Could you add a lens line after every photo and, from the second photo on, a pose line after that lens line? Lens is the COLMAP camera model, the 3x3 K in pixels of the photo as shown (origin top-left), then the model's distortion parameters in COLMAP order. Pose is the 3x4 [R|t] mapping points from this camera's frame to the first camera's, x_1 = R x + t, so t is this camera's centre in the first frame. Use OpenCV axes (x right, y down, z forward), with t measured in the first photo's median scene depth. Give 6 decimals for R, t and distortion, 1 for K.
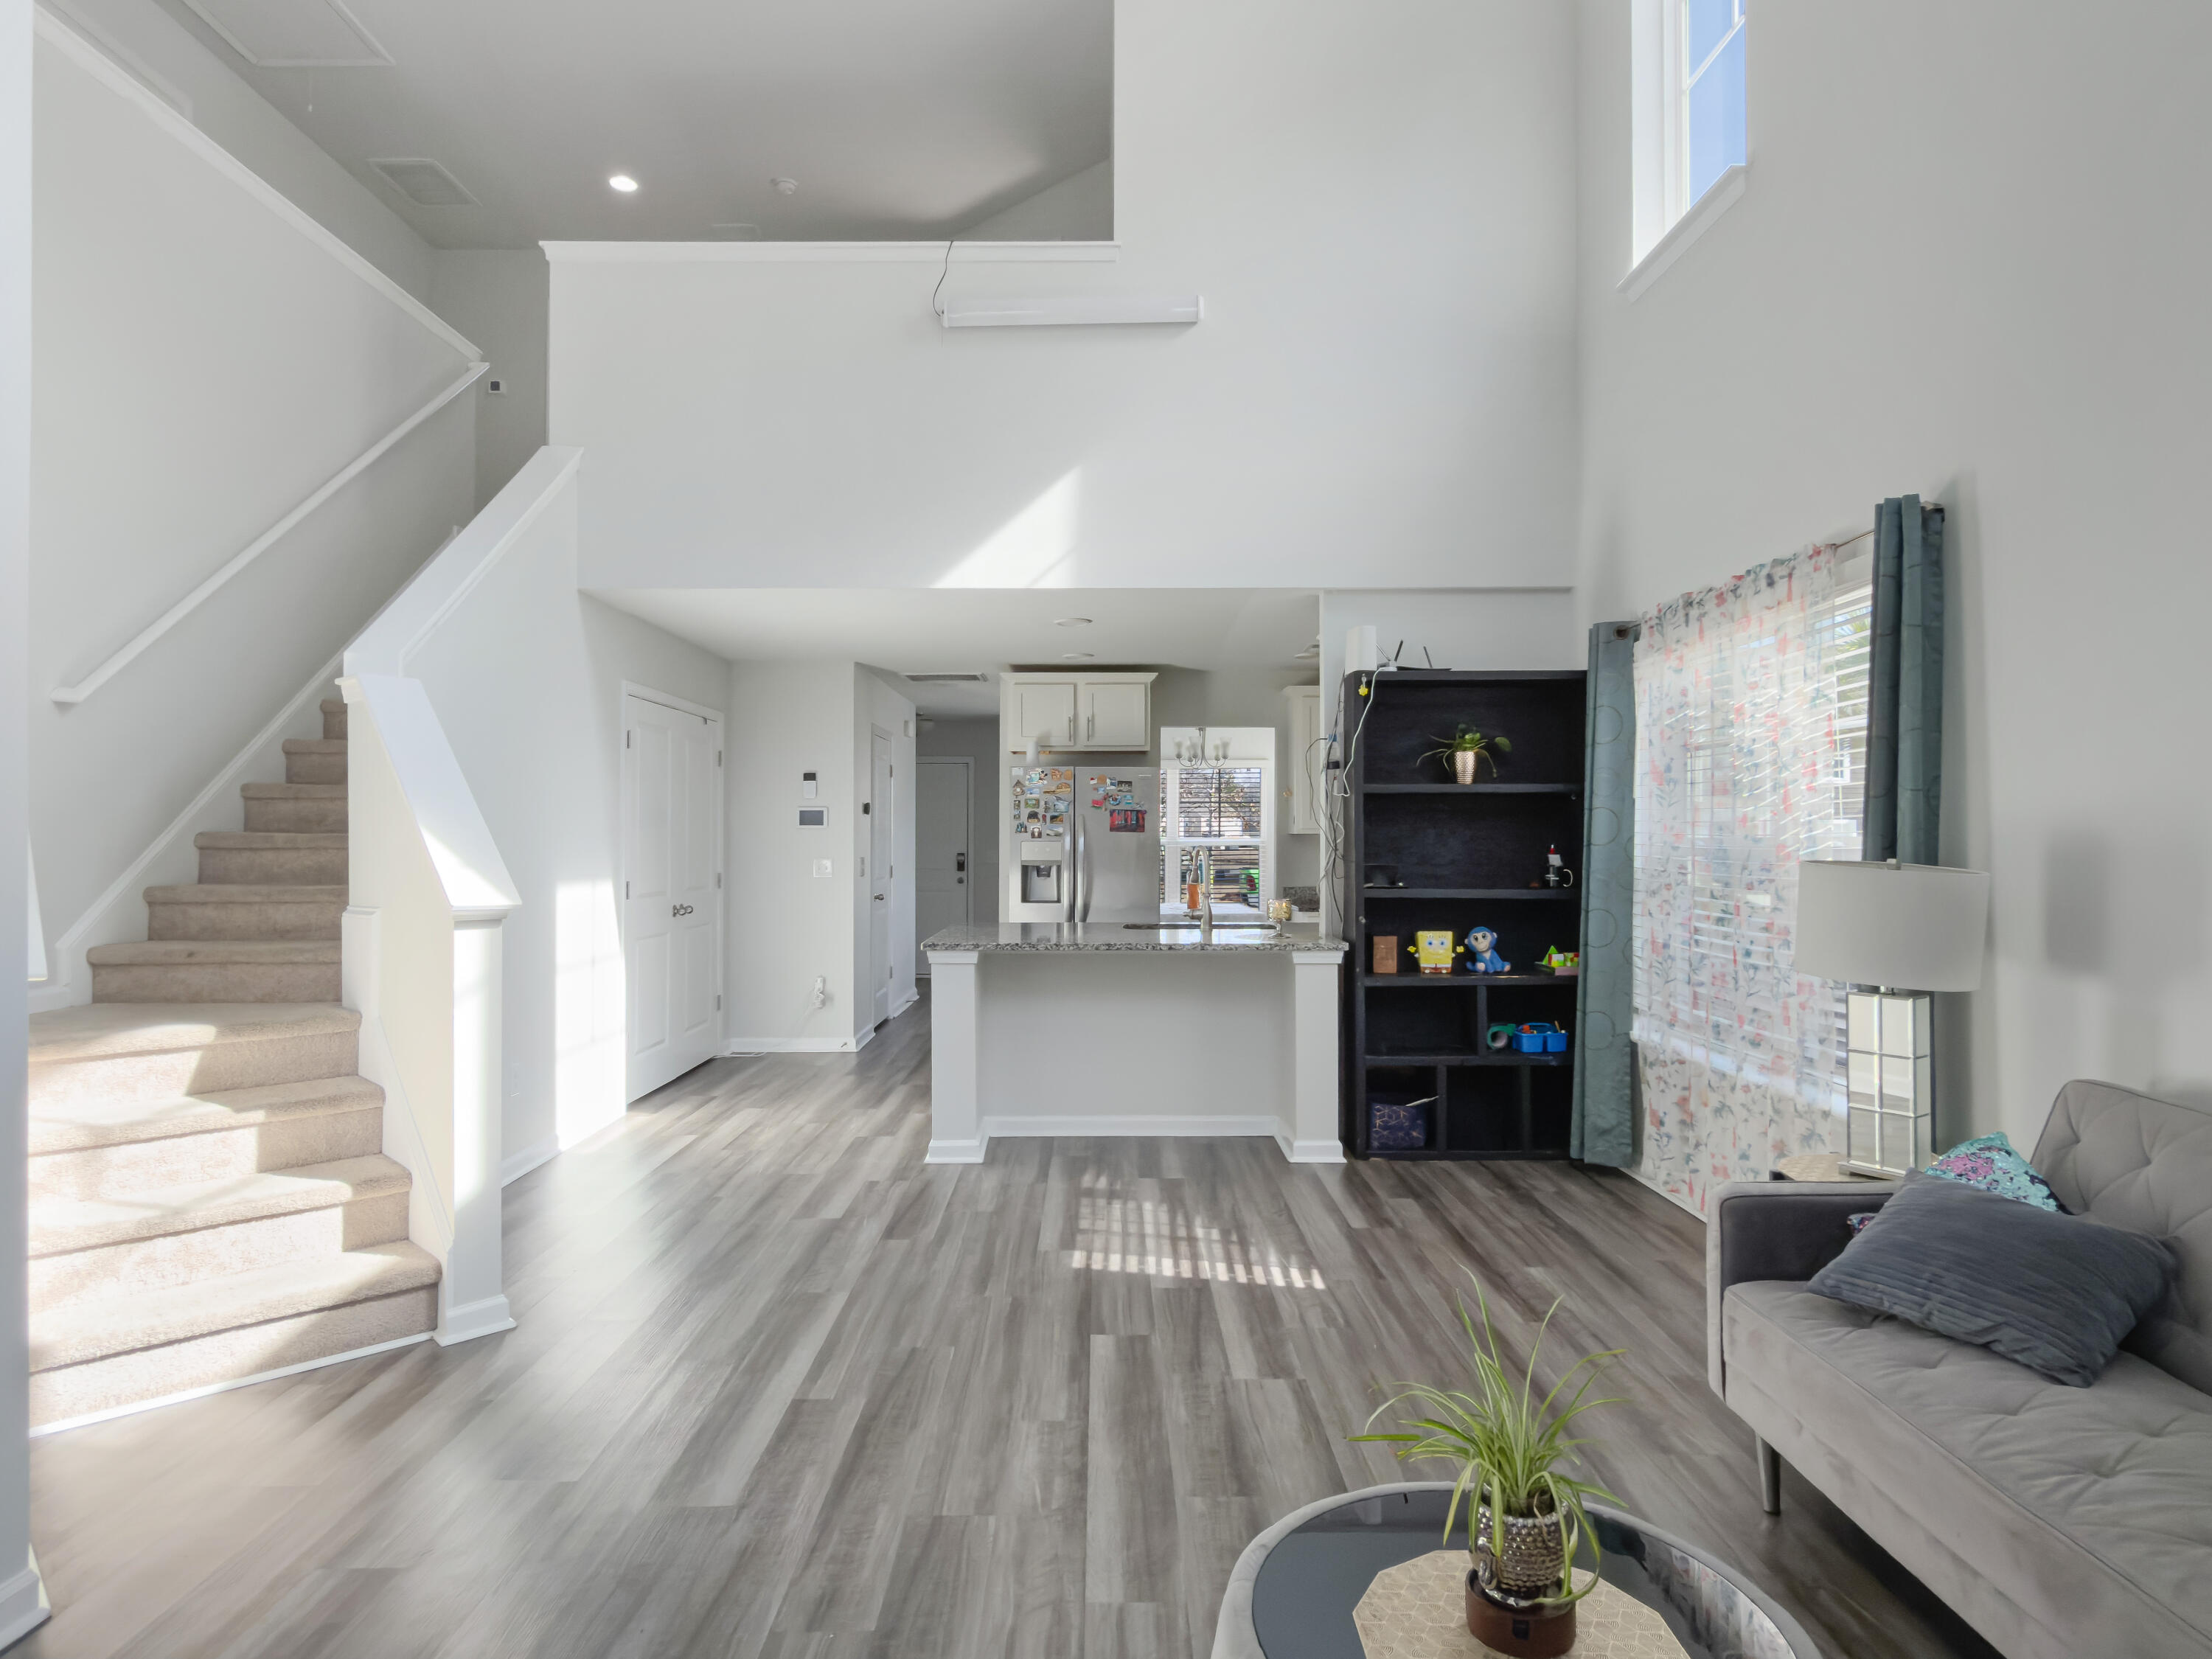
lens RADIAL K [[1286.9, 0, 1106.0], [0, 1286.9, 819.8], [0, 0, 1]] dist [0.003948, -0.000177]
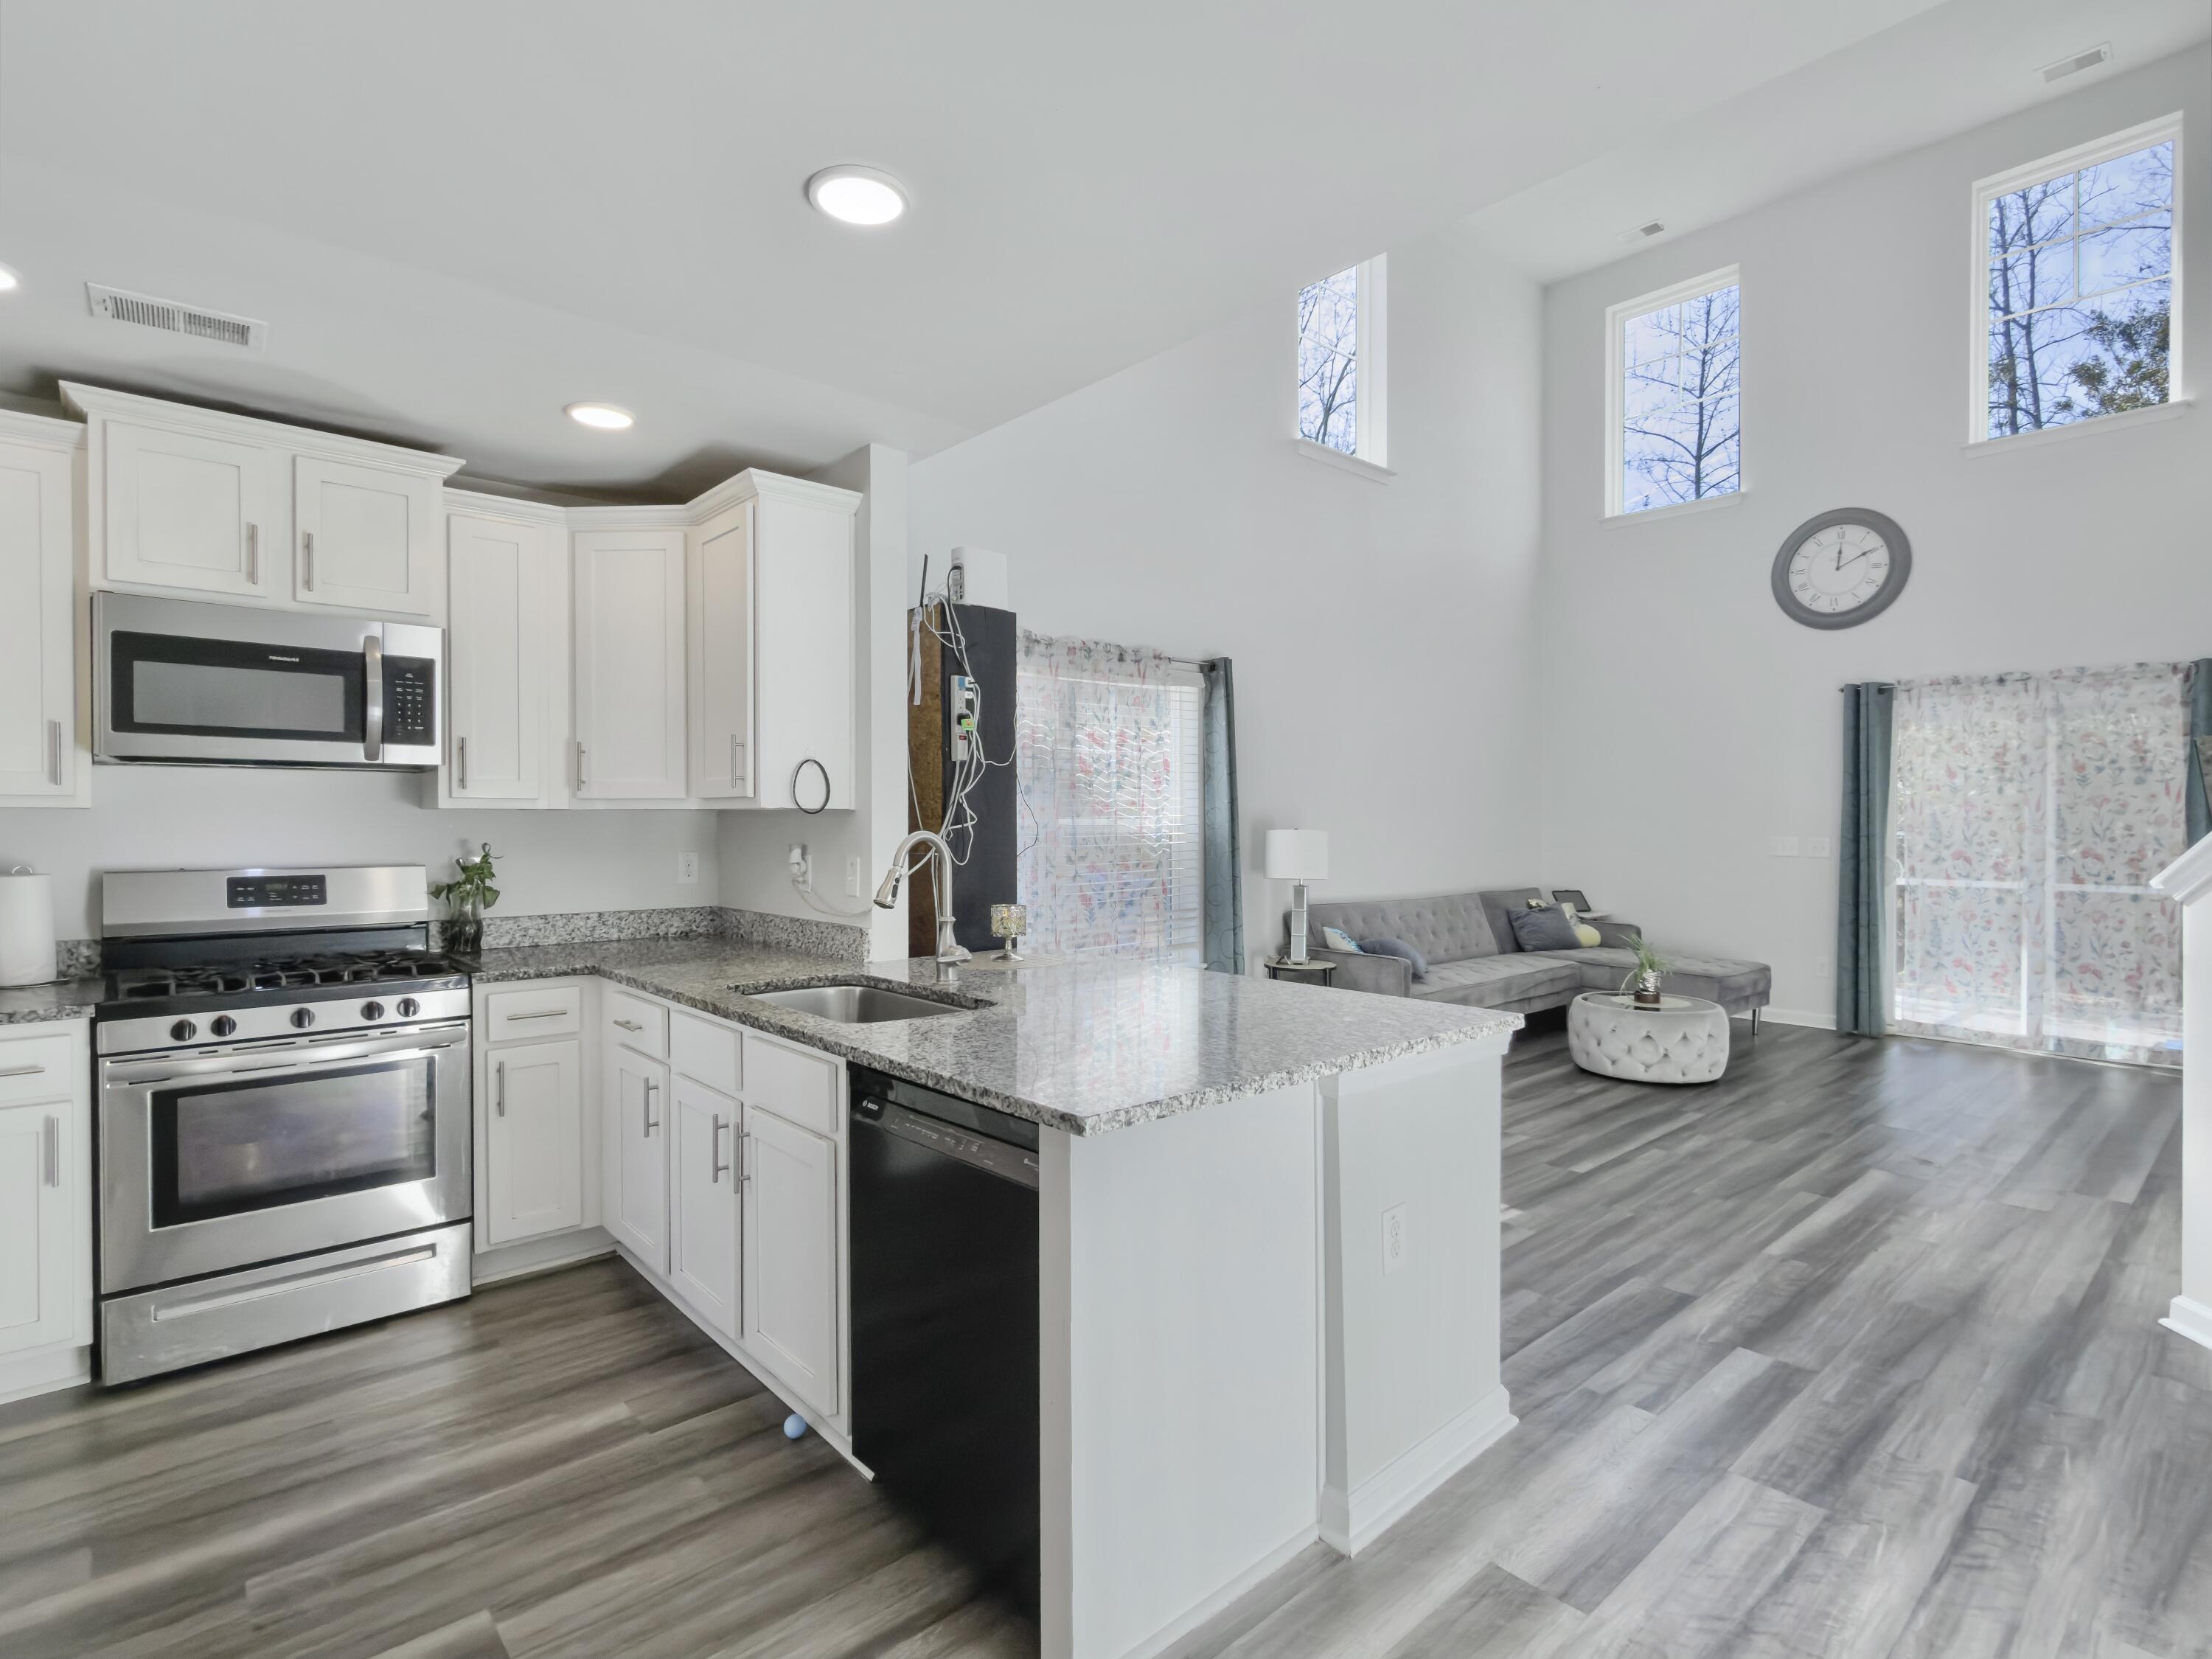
lens RADIAL K [[1097.1, 0, 1106.0], [0, 1097.1, 829.5], [0, 0, 1]] dist [-0.000386, -0.000615]
pose [[-0.661908, -0.003928, 0.749575, -0.358952], [-0.009396, 0.999951, -0.003057, 0.022406], [-0.749527, -0.009067, -0.661912, 1.395999]]
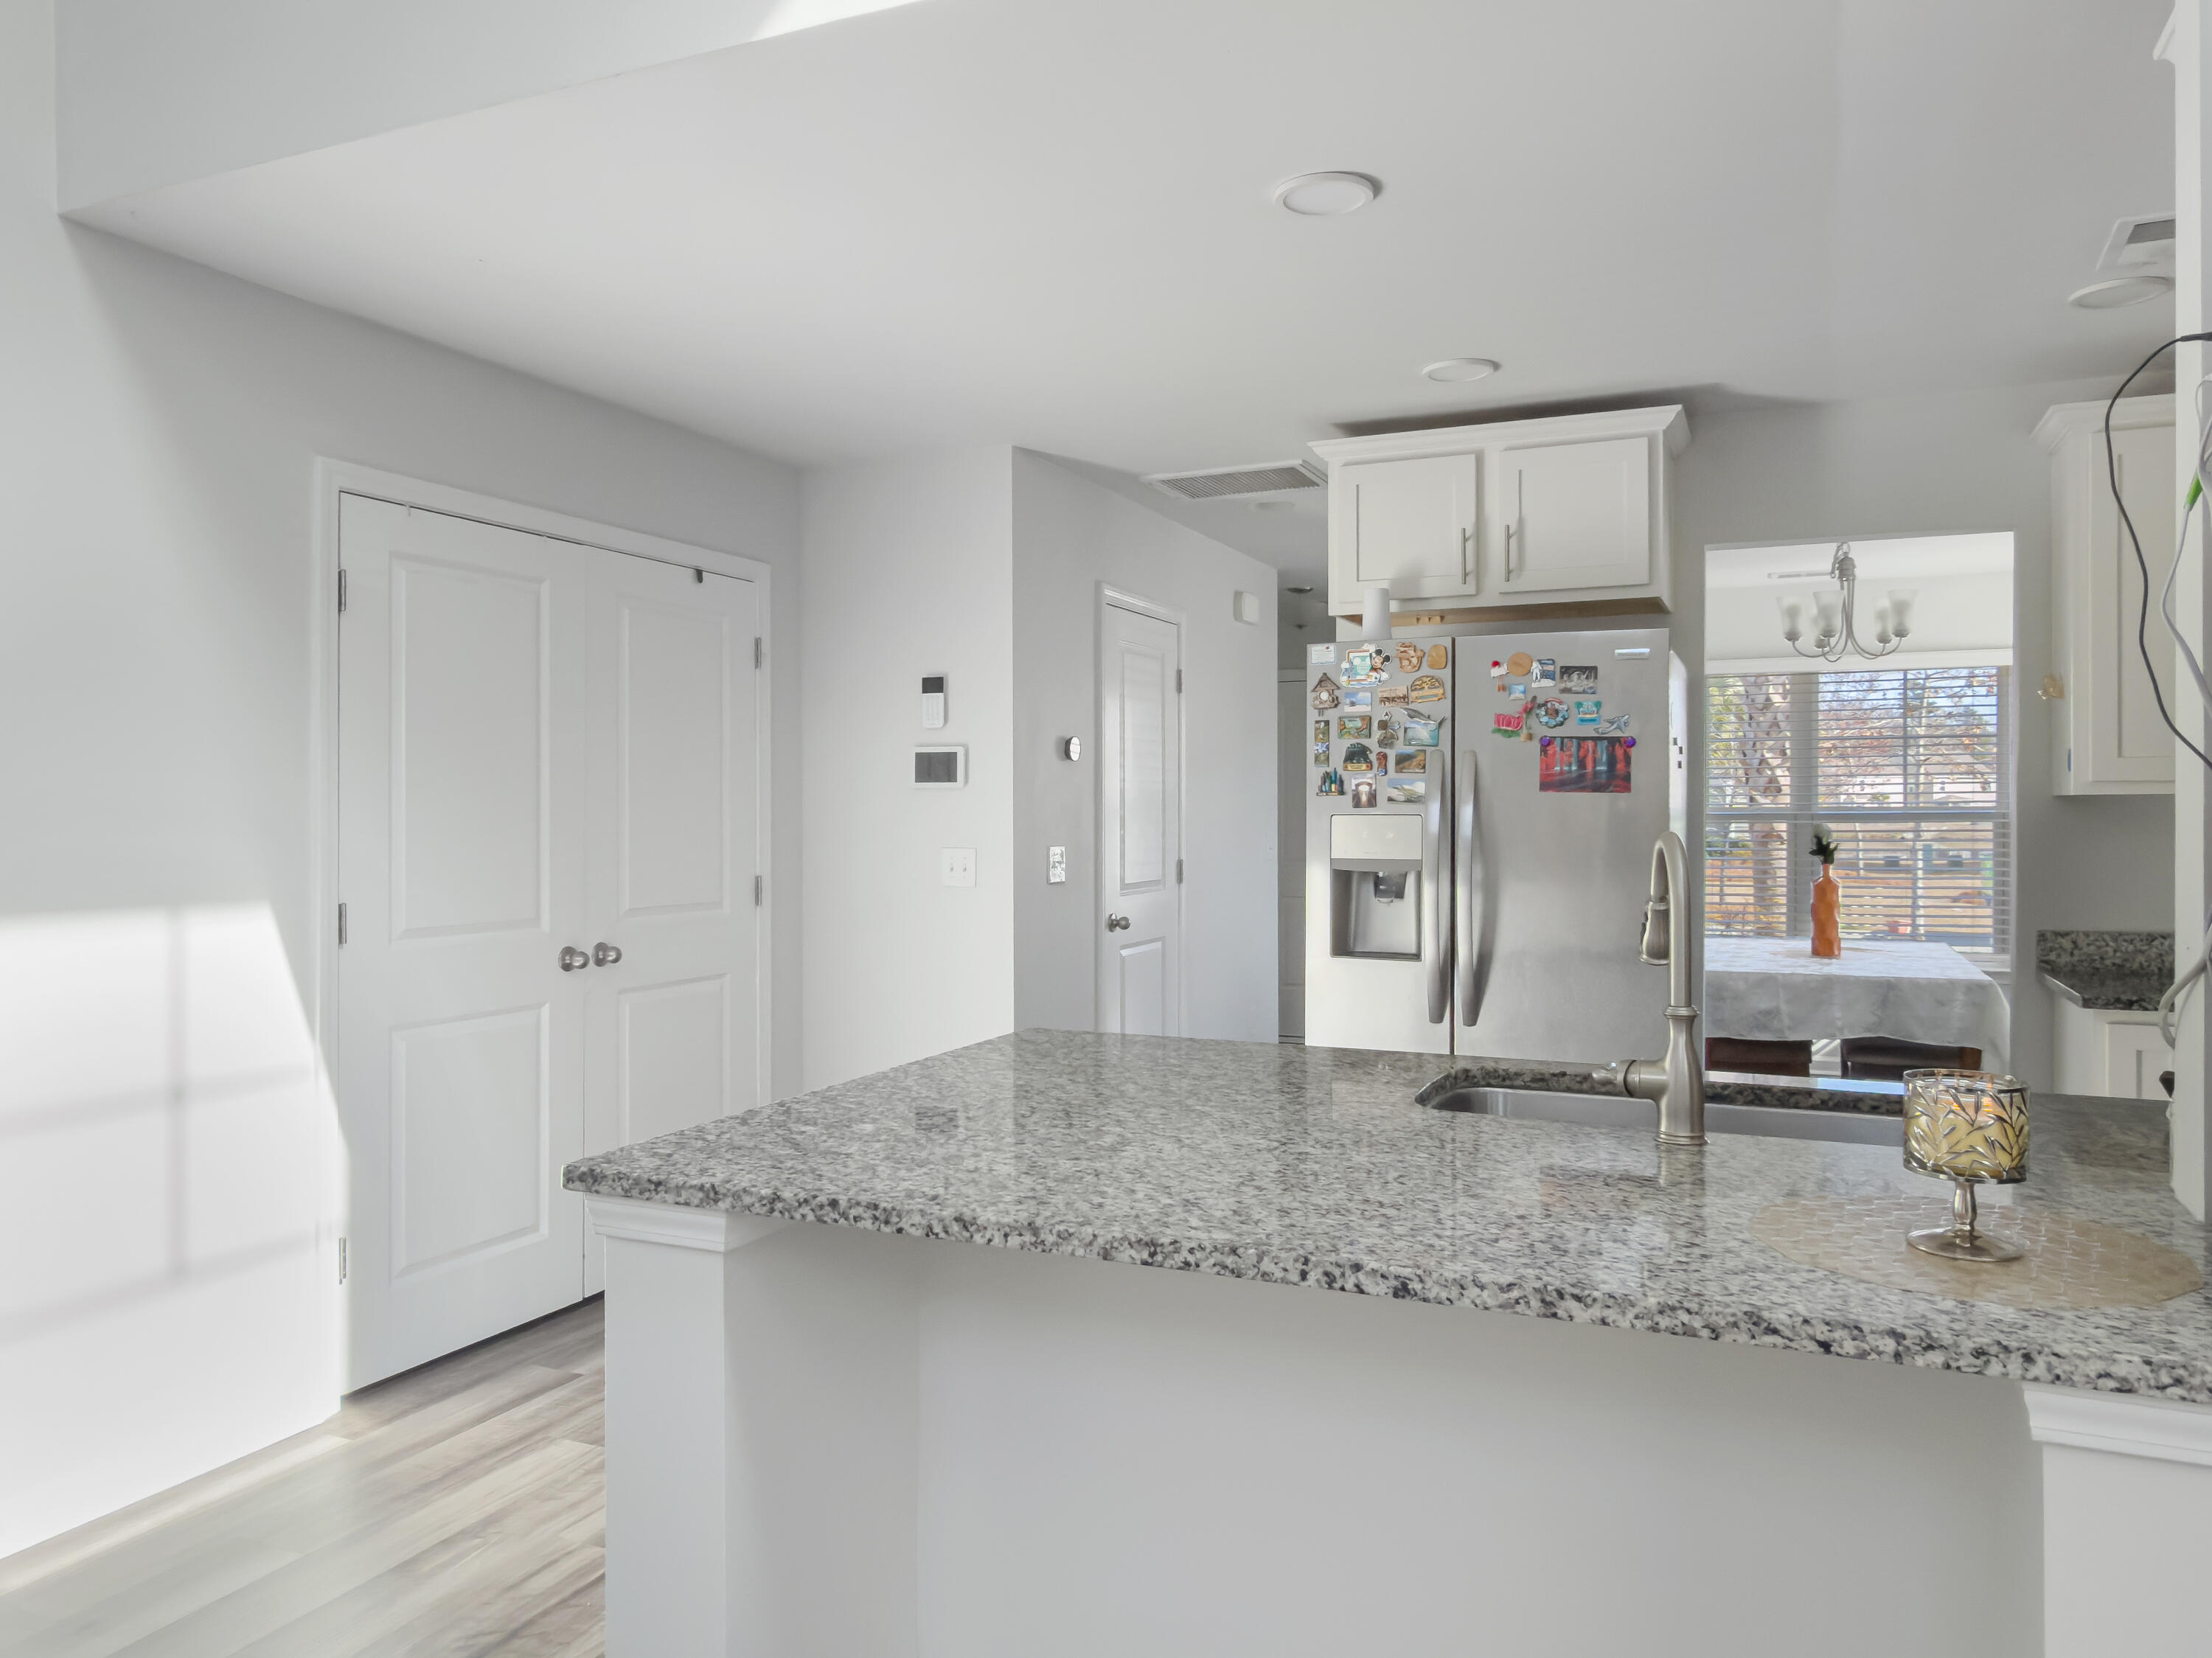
lens RADIAL K [[1549.7, 0, 1100.8], [0, 1549.7, 809.4], [0, 0, 1]] dist [0.002666, -0.000799]
pose [[0.912670, -0.000945, -0.408696, 0.111162], [0.007340, 0.999874, 0.014078, 0.010093], [0.408632, -0.015848, 0.912562, 0.712810]]
